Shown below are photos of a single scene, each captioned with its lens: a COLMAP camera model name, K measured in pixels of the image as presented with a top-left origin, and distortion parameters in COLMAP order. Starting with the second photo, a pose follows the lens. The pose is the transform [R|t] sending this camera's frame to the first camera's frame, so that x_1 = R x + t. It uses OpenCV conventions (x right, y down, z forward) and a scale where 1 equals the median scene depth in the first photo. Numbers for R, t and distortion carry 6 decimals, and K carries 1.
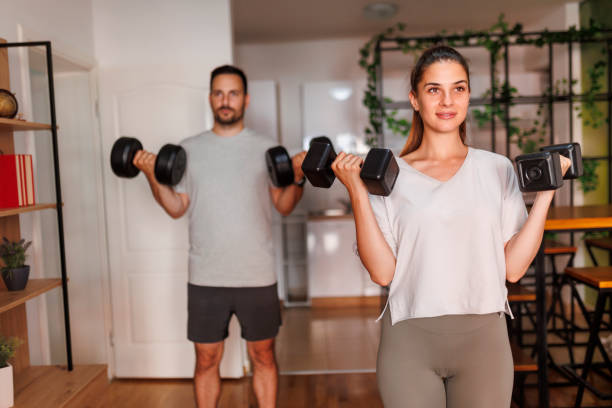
lens RADIAL K [[565.7, 0, 306.0], [0, 565.7, 204.0], [0, 0, 1]] dist [-0.034397, 0.004774]
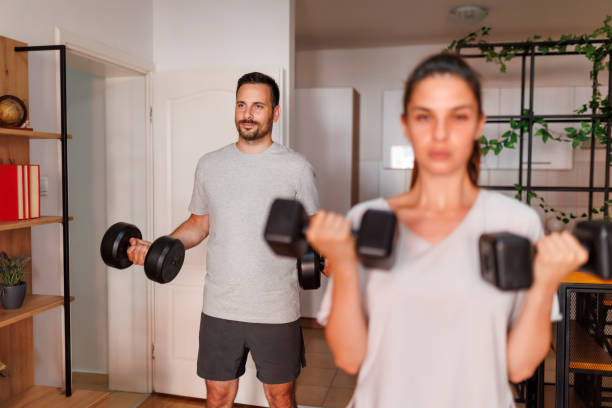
lens RADIAL K [[565.7, 0, 306.0], [0, 565.7, 204.0], [0, 0, 1]] dist [-0.034397, 0.004774]
pose [[0.981022, 0.056914, -0.185355, 0.071675], [-0.058365, 0.998292, -0.002377, -0.025630], [0.184903, 0.013151, 0.982669, 0.085287]]
